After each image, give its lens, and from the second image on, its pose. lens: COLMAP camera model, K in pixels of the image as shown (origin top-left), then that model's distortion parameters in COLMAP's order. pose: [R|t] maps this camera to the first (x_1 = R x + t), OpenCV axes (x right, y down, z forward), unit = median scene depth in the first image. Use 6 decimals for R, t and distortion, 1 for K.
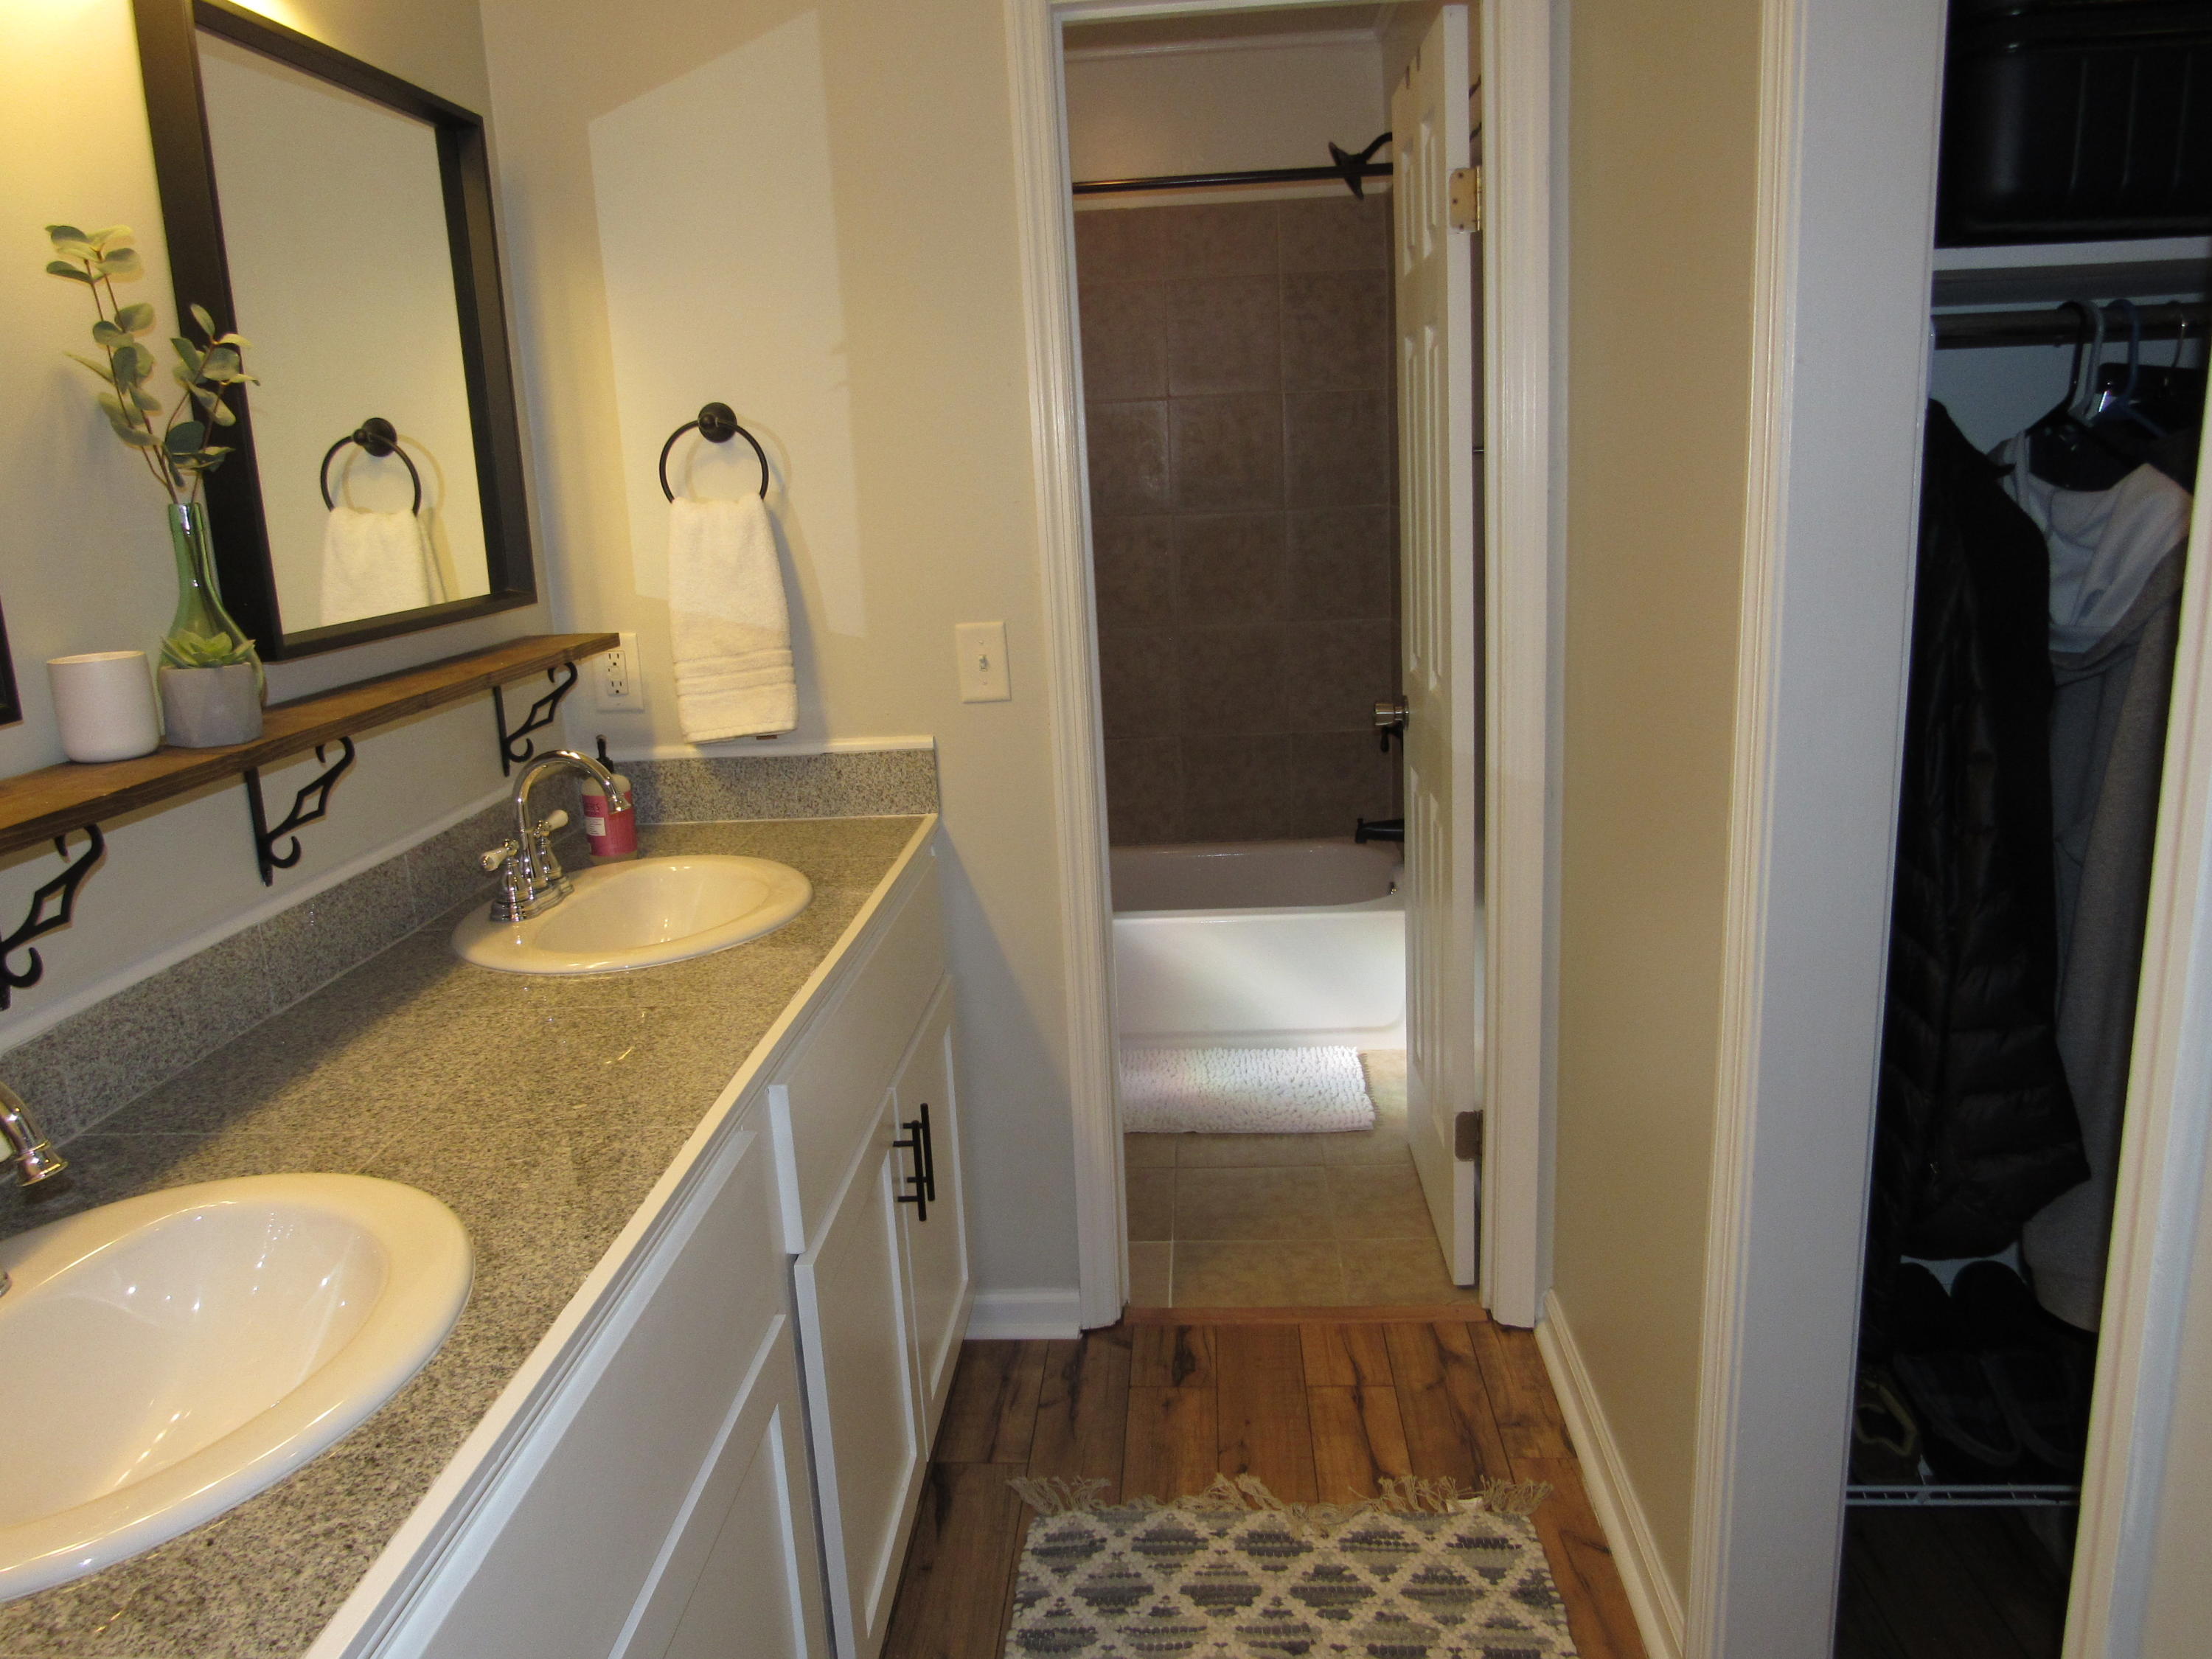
lens RADIAL K [[1594.2, 0, 1087.0], [0, 1594.2, 821.3], [0, 0, 1]] dist [-0.010536, 0.011239]
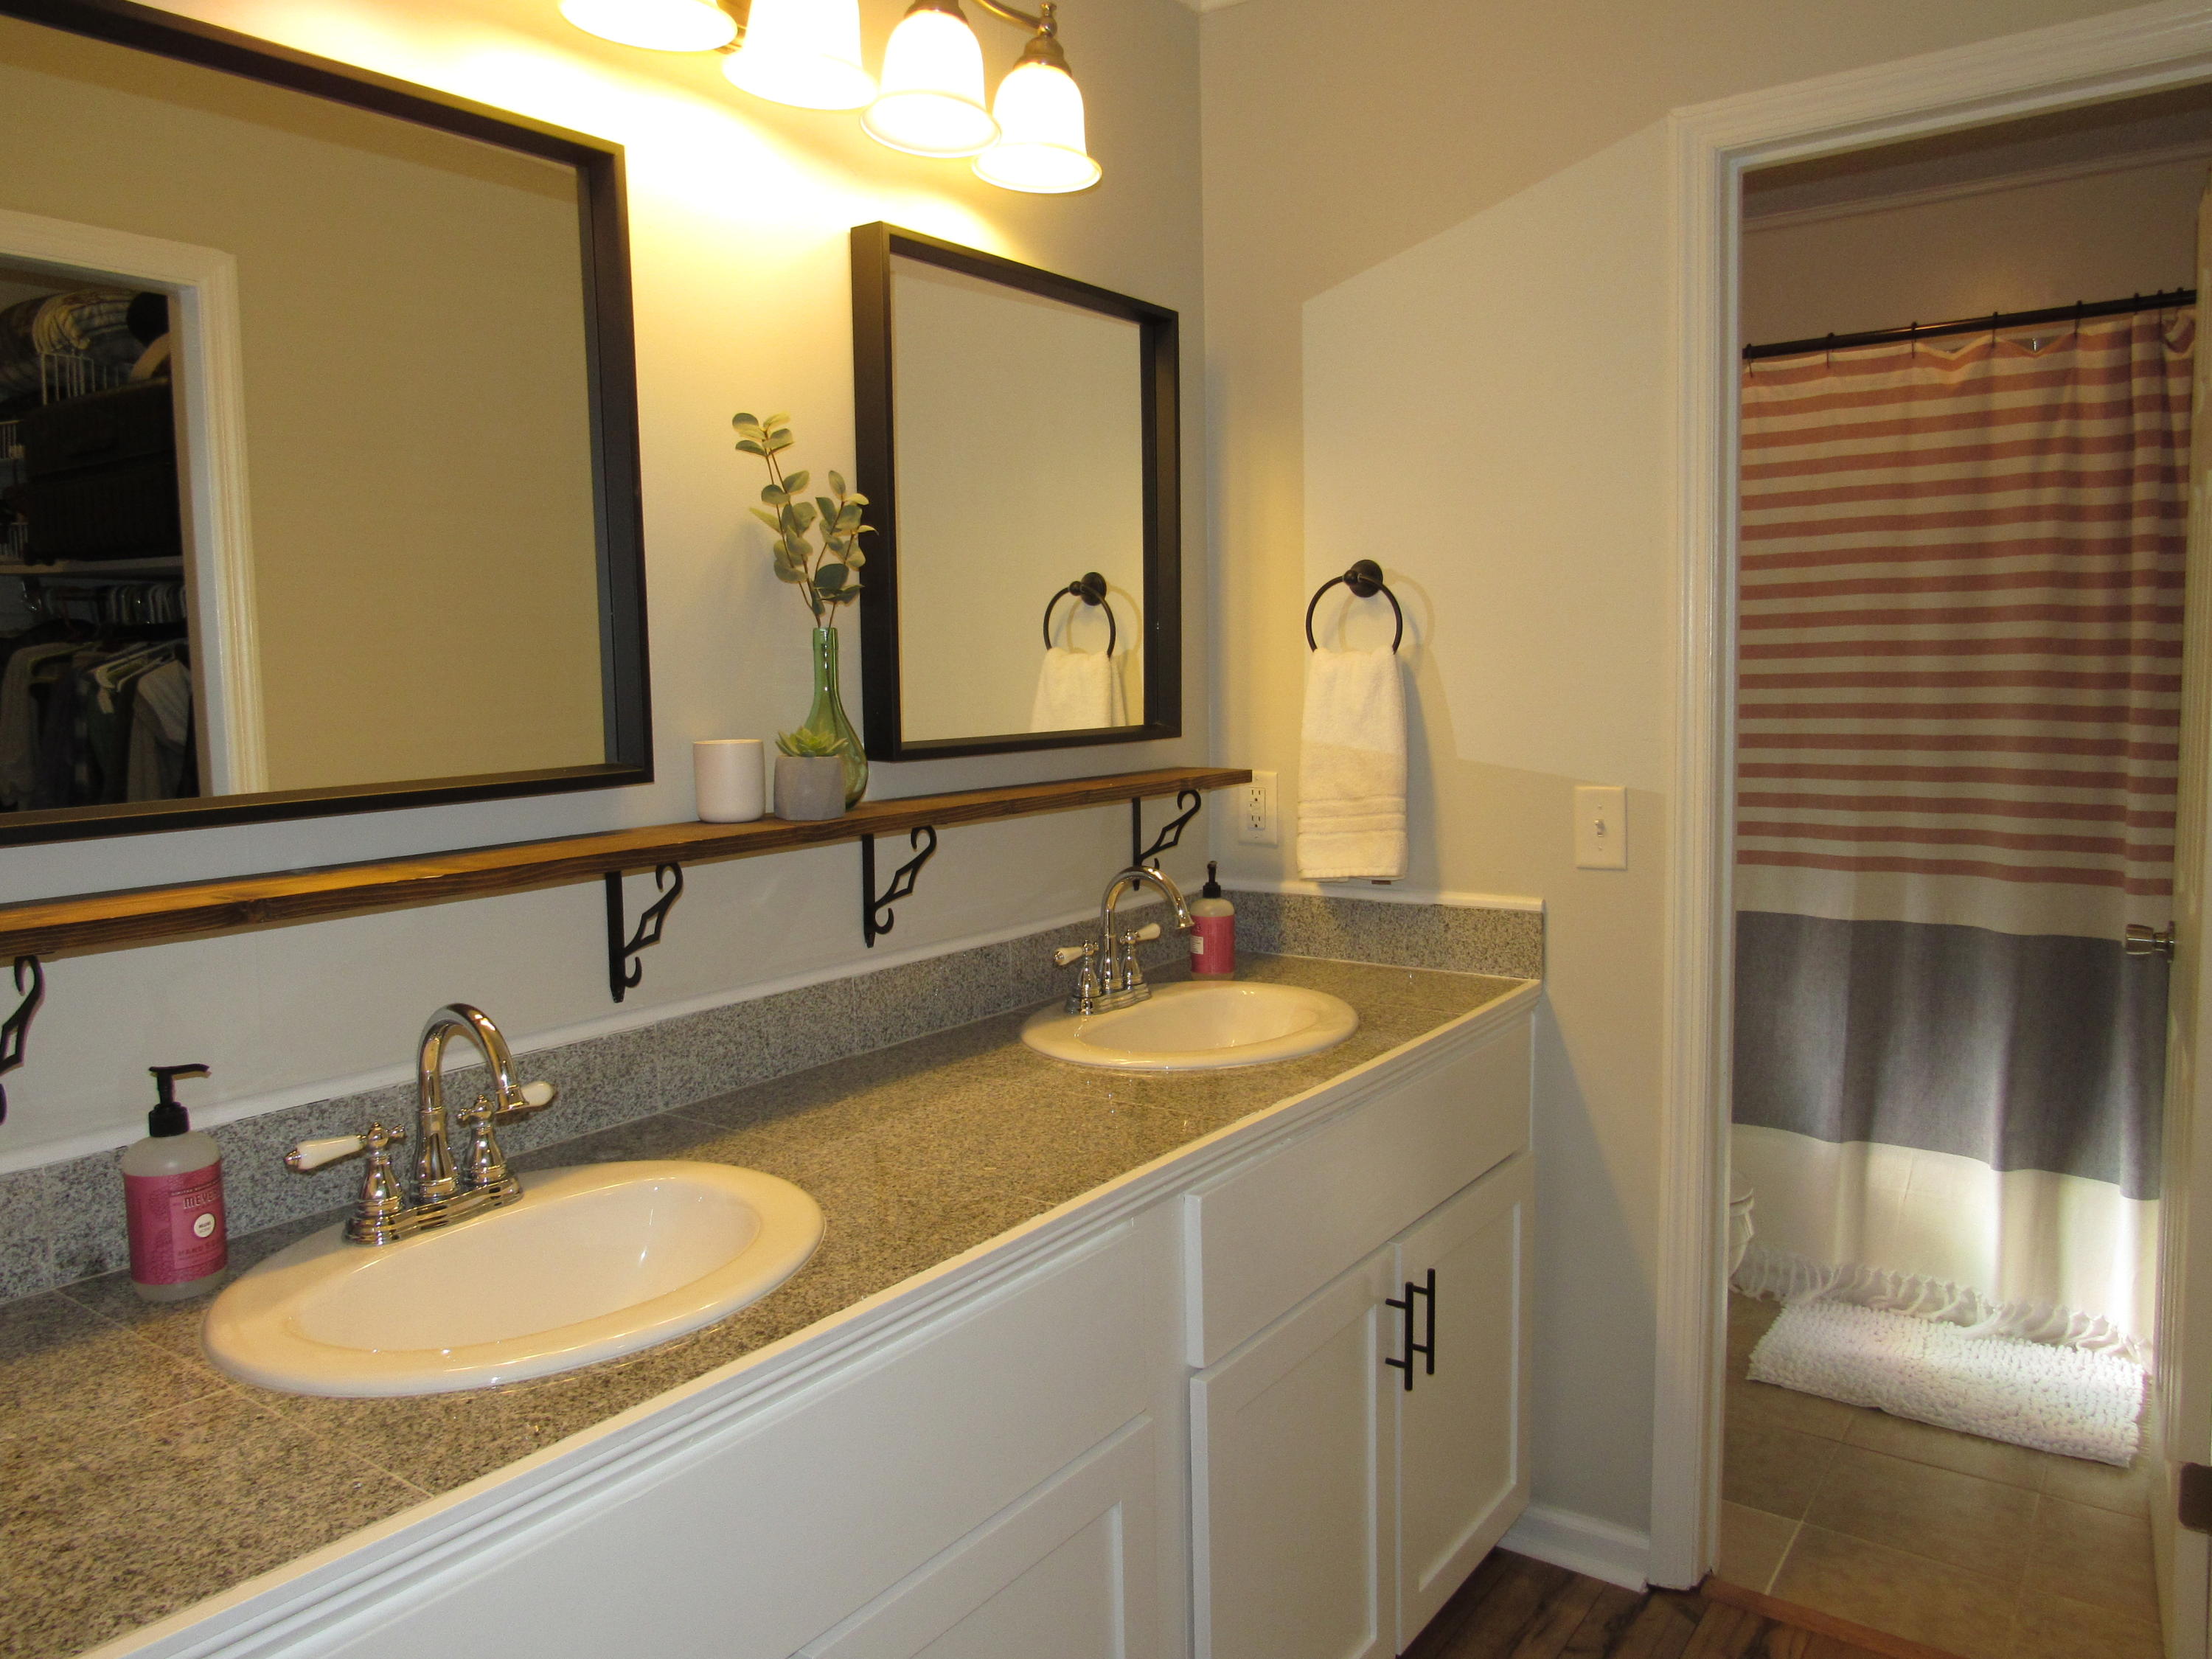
lens RADIAL K [[1594.2, 0, 1086.9], [0, 1594.2, 823.2], [0, 0, 1]] dist [-0.010536, 0.011239]
pose [[0.851394, 0.085096, -0.517579, 0.189755], [-0.139485, 0.987954, -0.067016, 0.004857], [0.505641, 0.129252, 0.853007, 0.040364]]
